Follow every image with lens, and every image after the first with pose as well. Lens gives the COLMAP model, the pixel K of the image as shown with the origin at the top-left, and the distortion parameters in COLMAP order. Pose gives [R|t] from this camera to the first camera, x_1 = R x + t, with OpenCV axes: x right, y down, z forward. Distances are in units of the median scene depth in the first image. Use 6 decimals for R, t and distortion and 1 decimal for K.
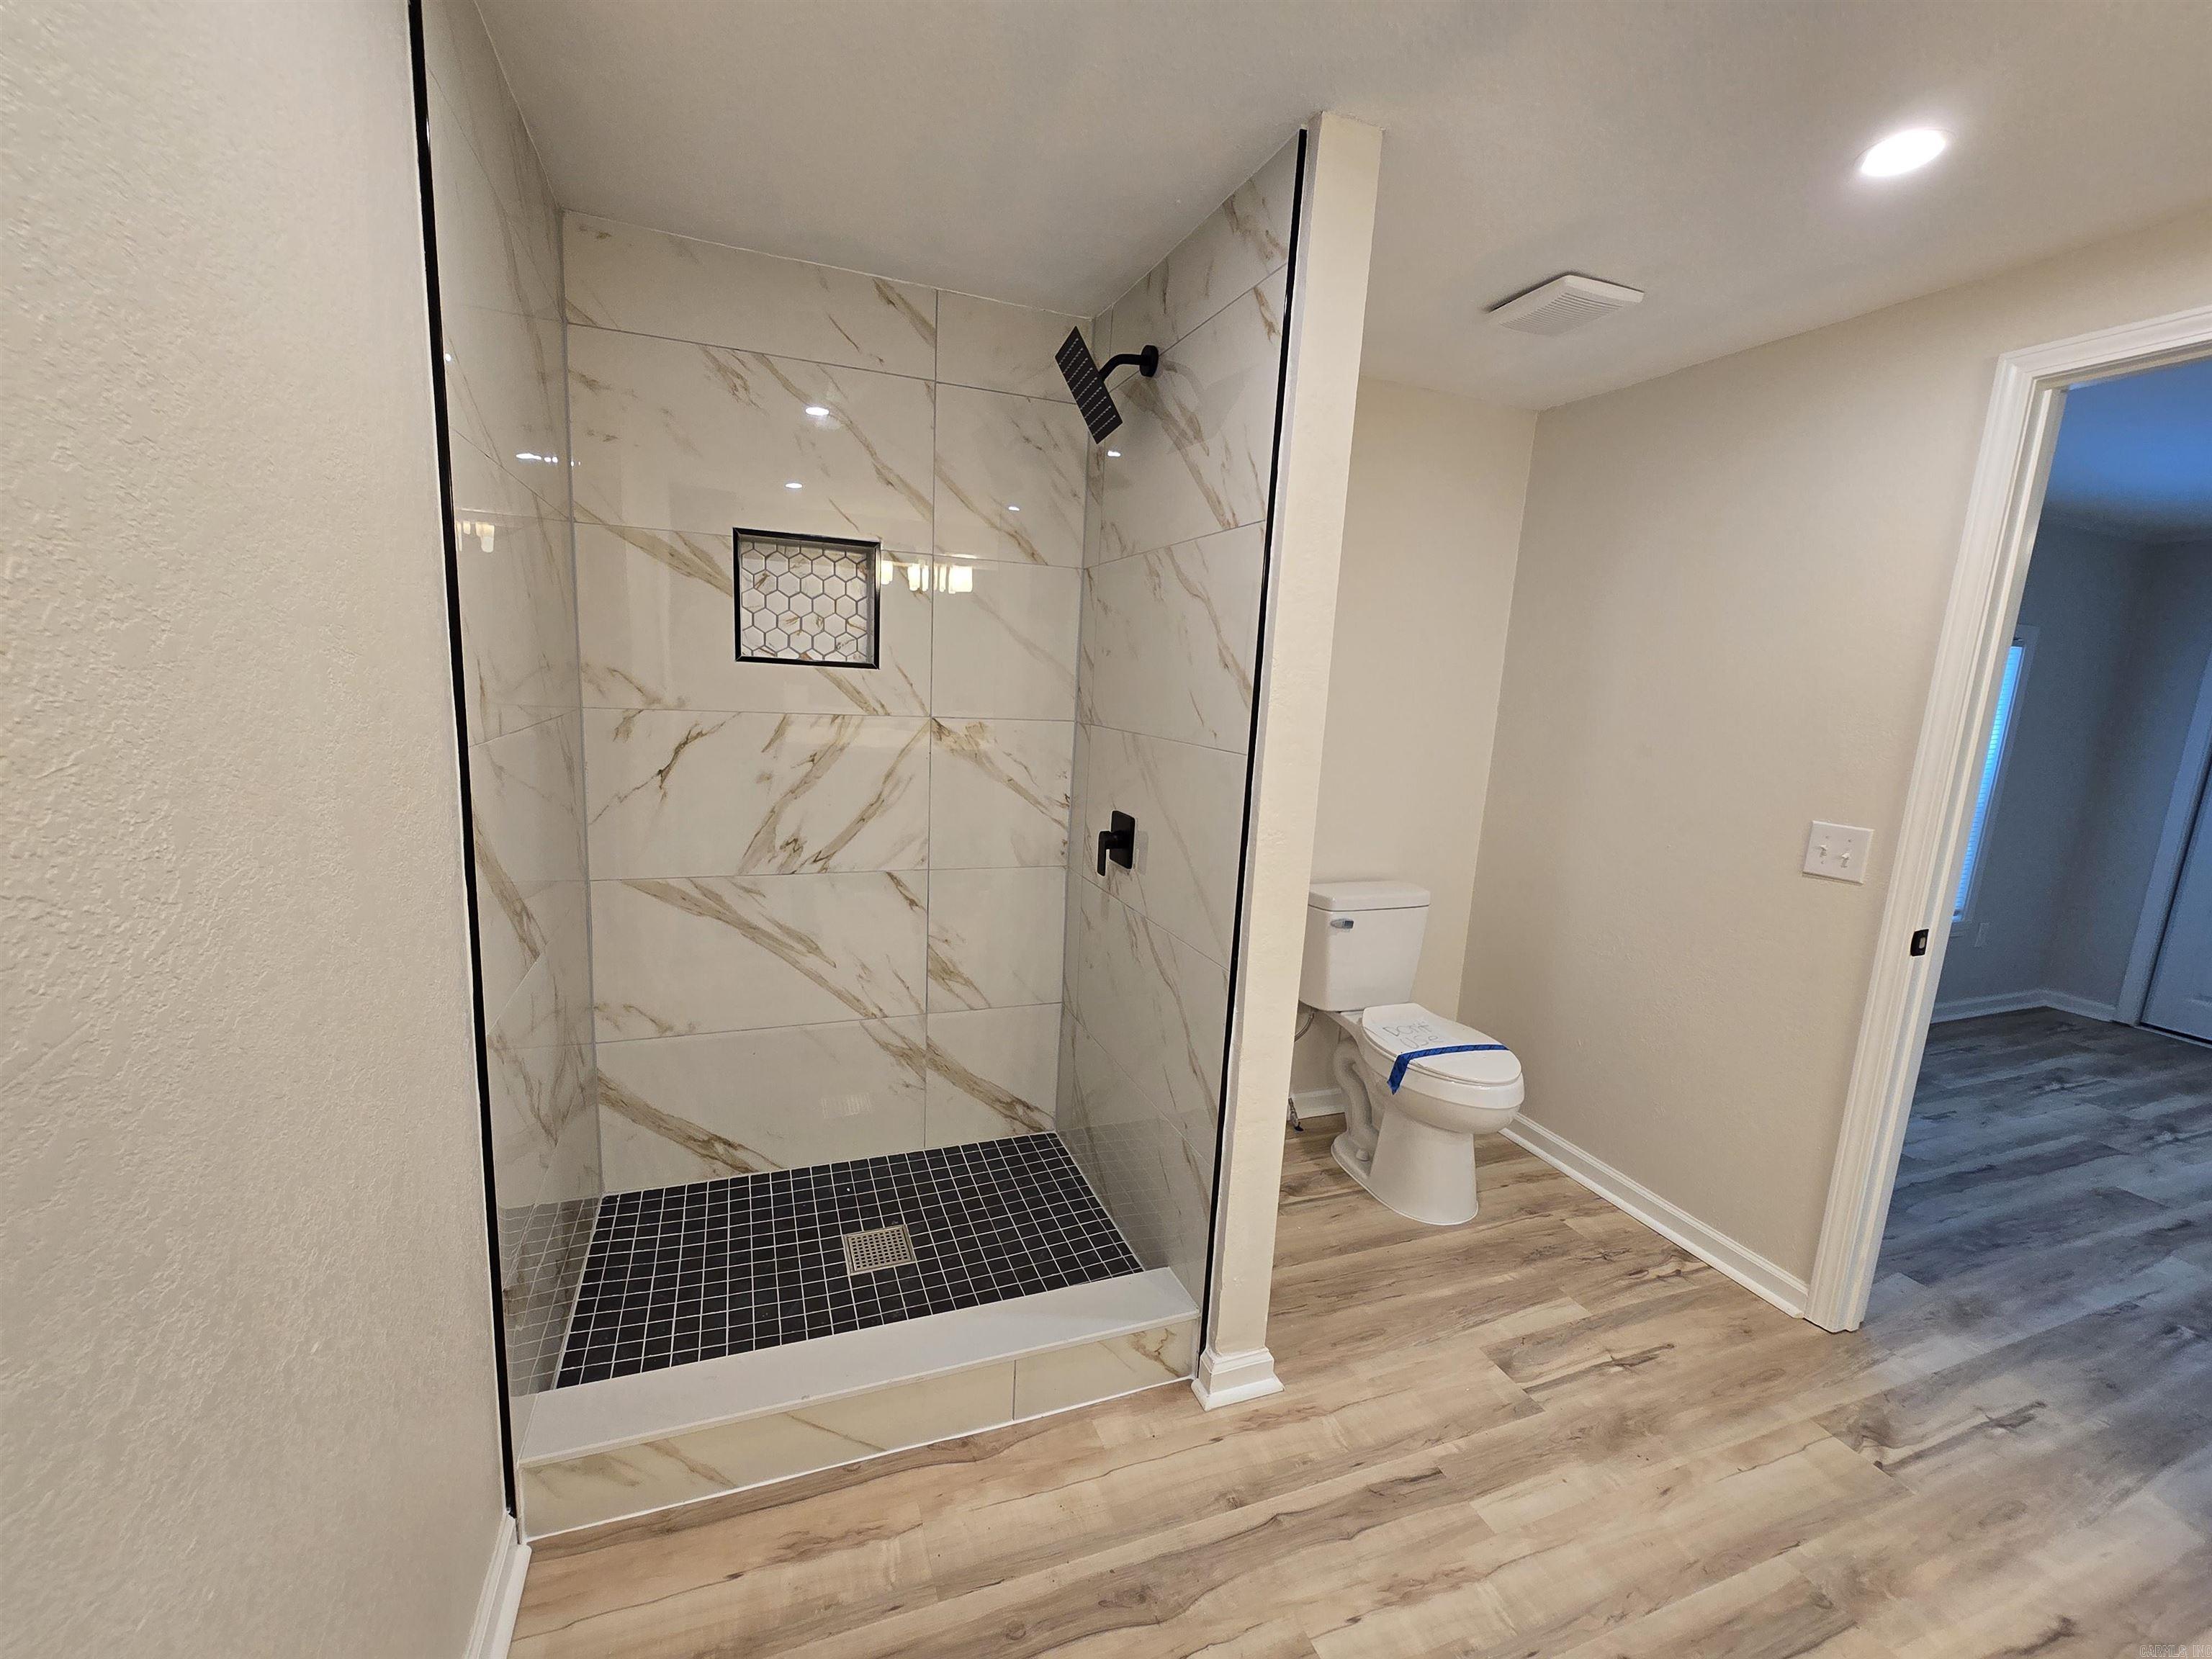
lens RADIAL K [[907.8, 0, 1106.0], [0, 907.8, 829.5], [0, 0, 1]] dist [-0.002443, 0.000411]
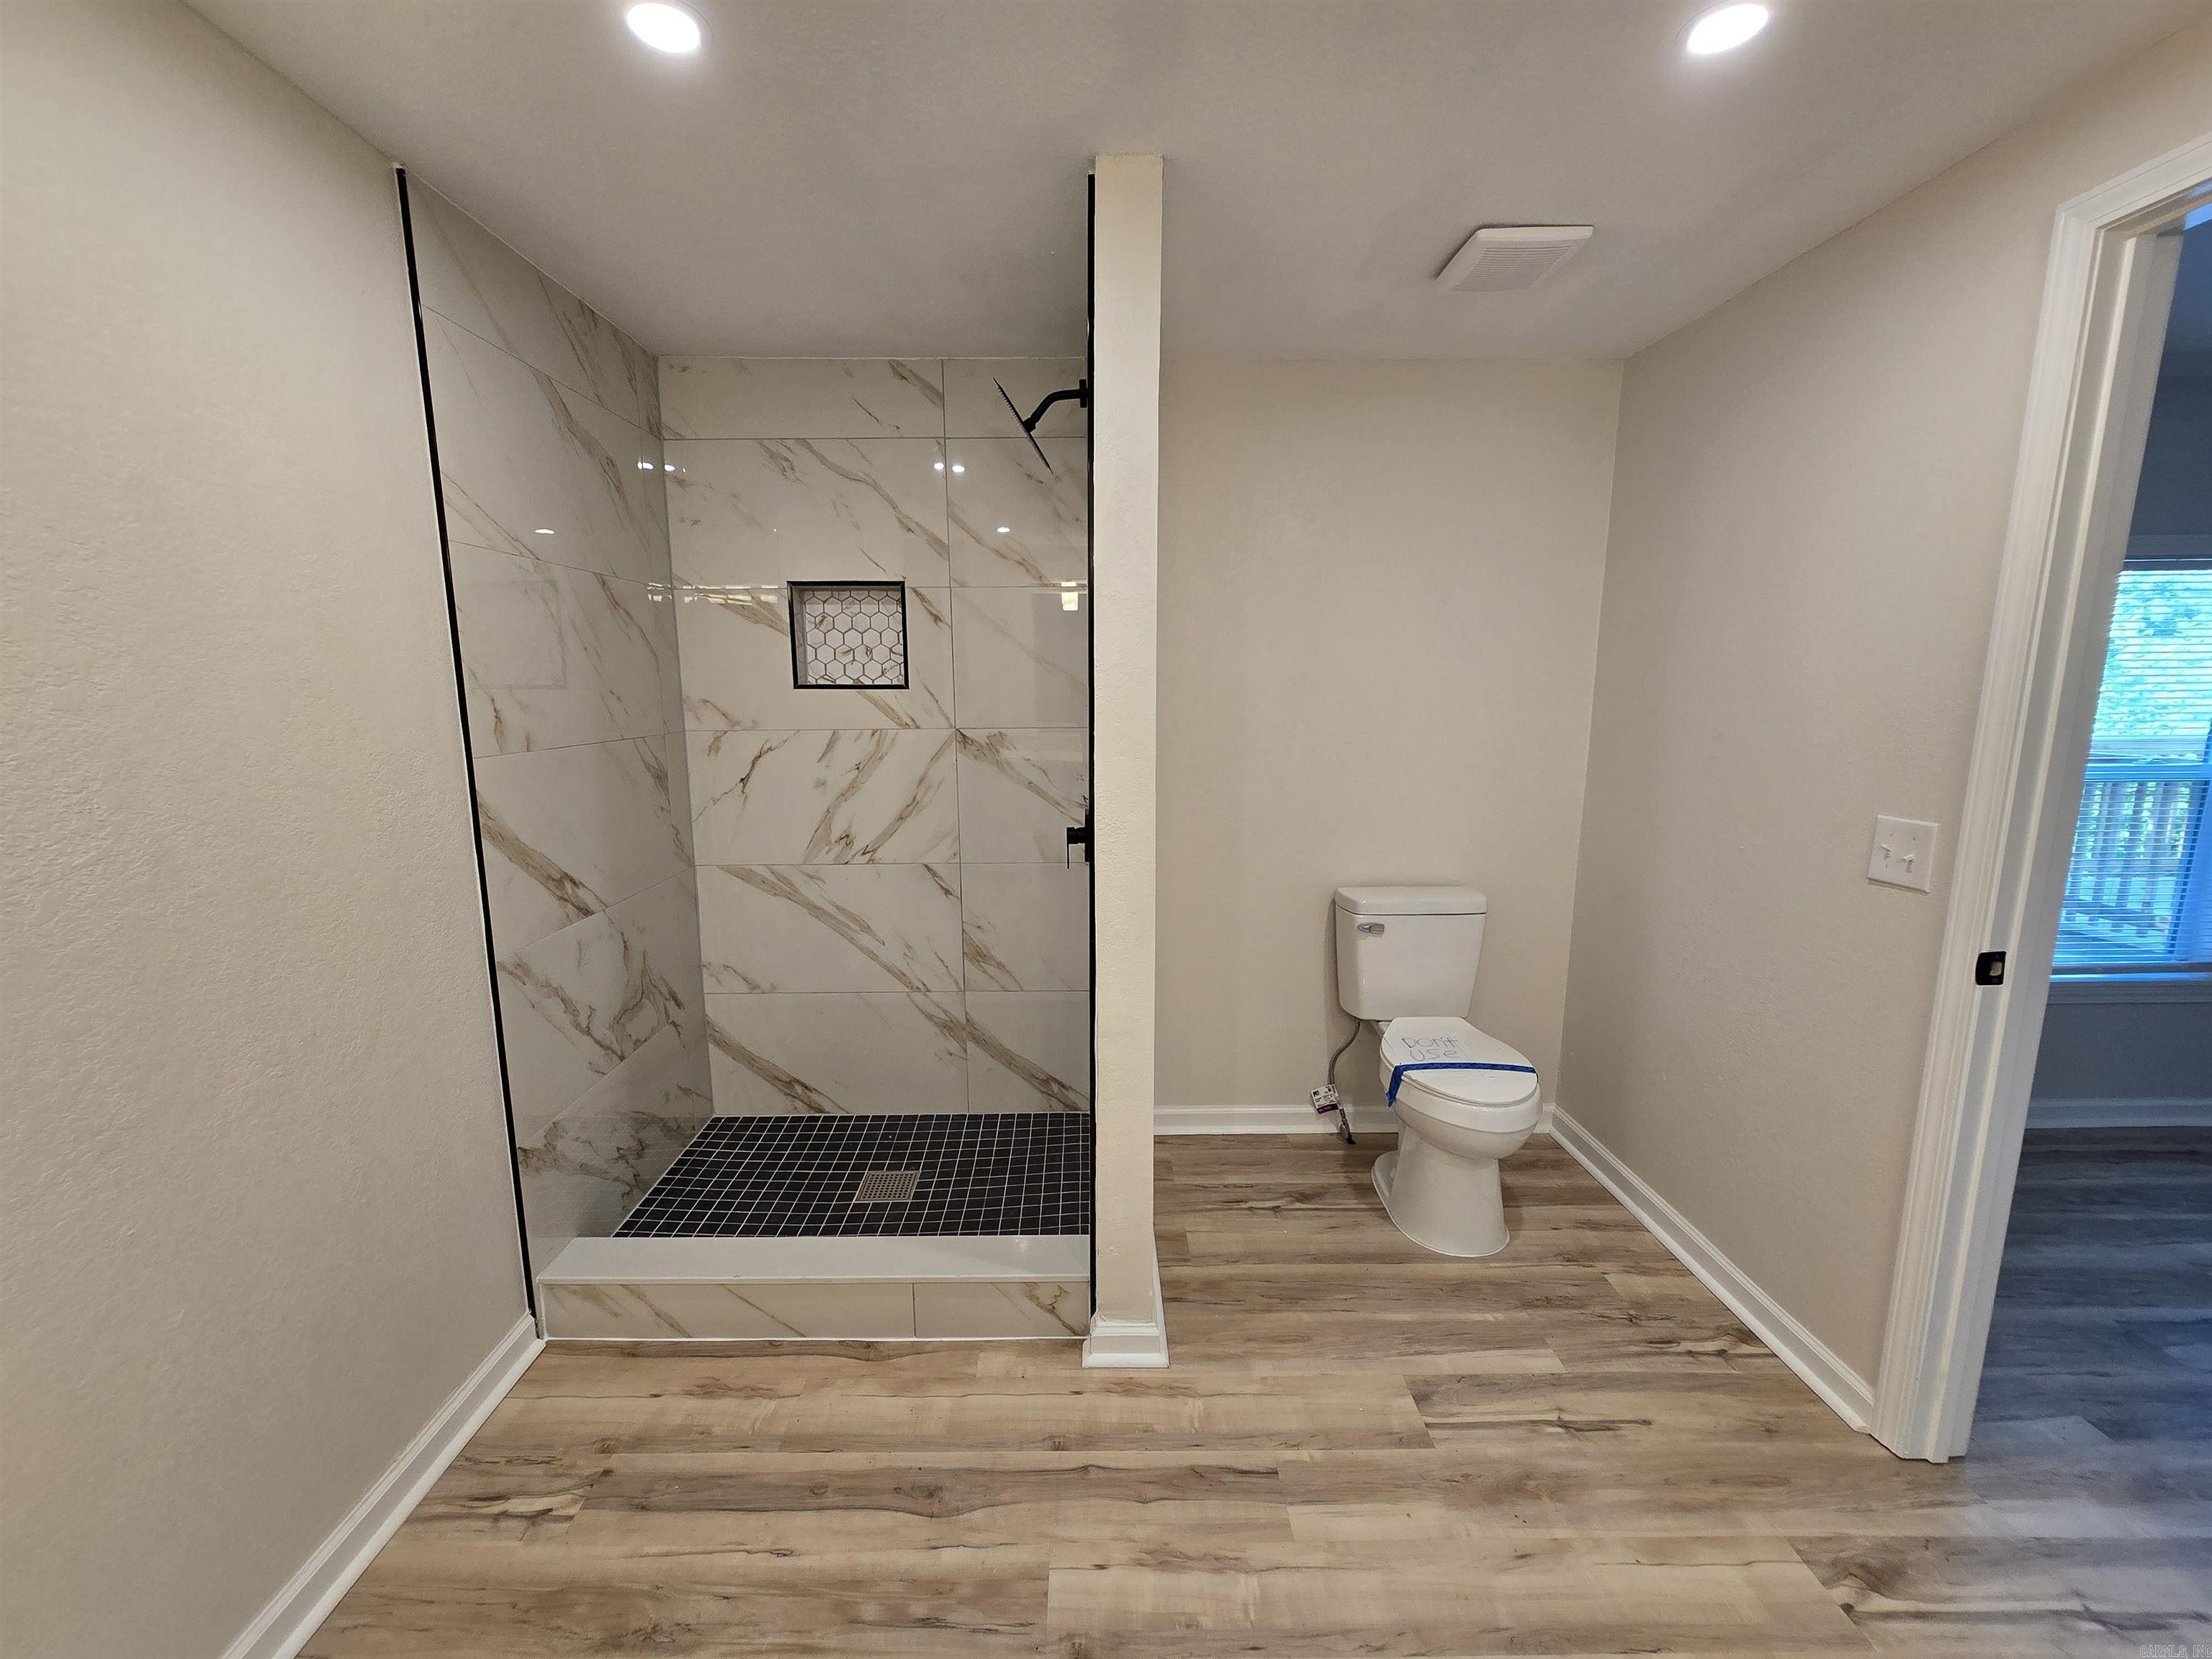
lens RADIAL K [[907.8, 0, 1106.0], [0, 907.8, 829.5], [0, 0, 1]] dist [-0.002443, 0.000411]
pose [[0.936178, 0.001196, -0.351525, 0.418364], [-0.007567, 0.999831, -0.016751, 0.022225], [0.351446, 0.018342, 0.936029, 0.001181]]
